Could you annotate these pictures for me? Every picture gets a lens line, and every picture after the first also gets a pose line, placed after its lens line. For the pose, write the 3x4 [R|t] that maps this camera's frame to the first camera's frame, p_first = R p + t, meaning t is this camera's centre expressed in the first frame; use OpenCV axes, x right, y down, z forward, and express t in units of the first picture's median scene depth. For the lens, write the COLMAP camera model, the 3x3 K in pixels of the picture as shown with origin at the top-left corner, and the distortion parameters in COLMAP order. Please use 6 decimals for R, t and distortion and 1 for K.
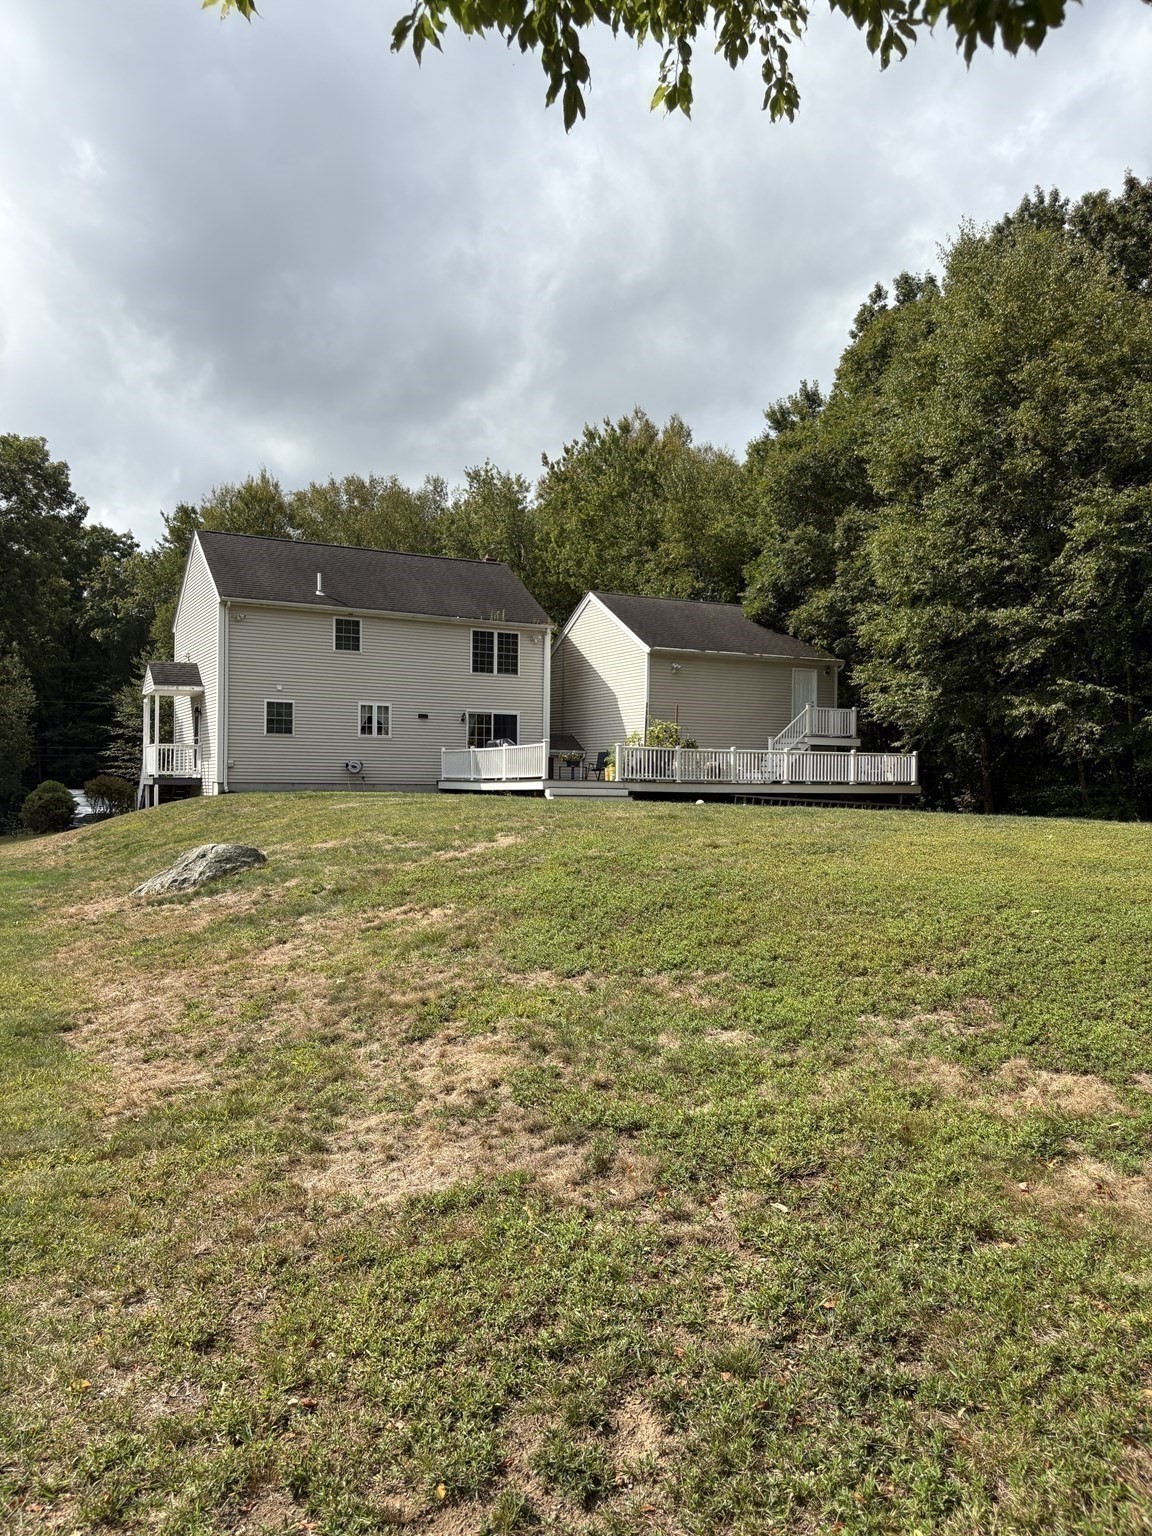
lens RADIAL K [[1155.3, 0, 594.3], [0, 1155.3, 771.1], [0, 0, 1]] dist [0.012856, -0.003490]
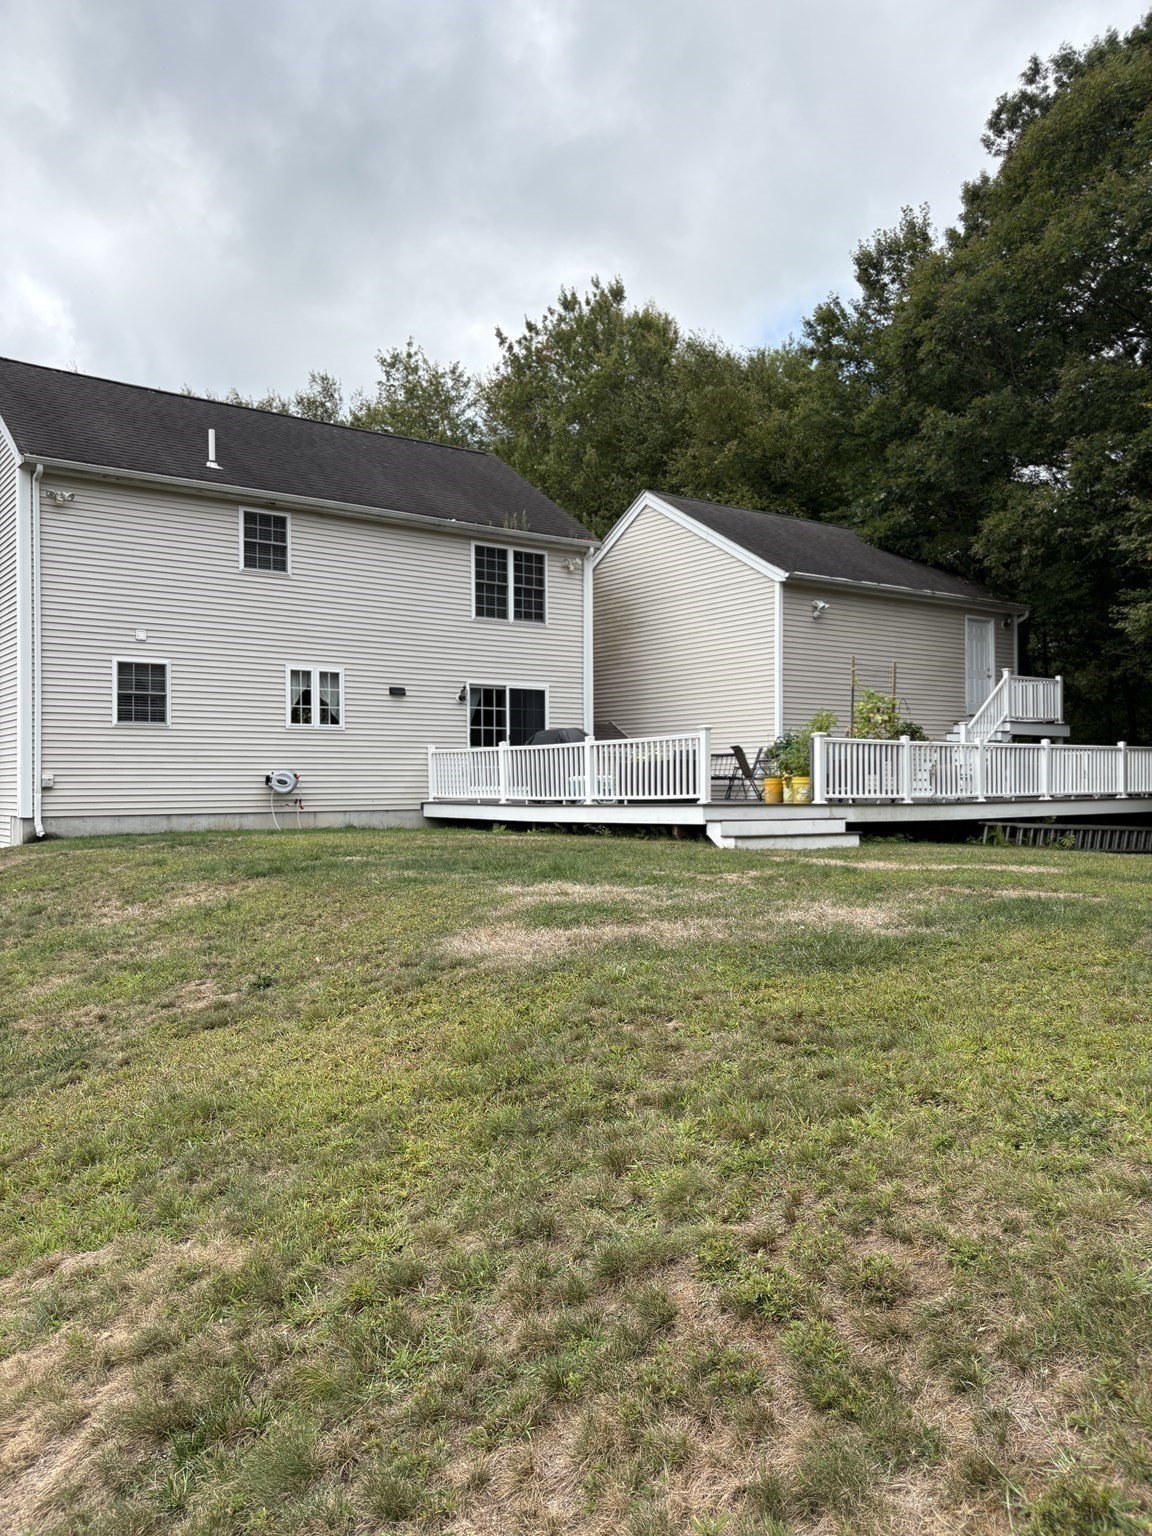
lens RADIAL K [[1176.3, 0, 575.6], [0, 1176.3, 772.7], [0, 0, 1]] dist [0.001925, -0.002642]
pose [[0.991553, -0.014092, 0.128936, -0.131682], [0.014125, 0.999900, 0.000659, -0.006255], [-0.128932, 0.001168, 0.991653, 0.399906]]
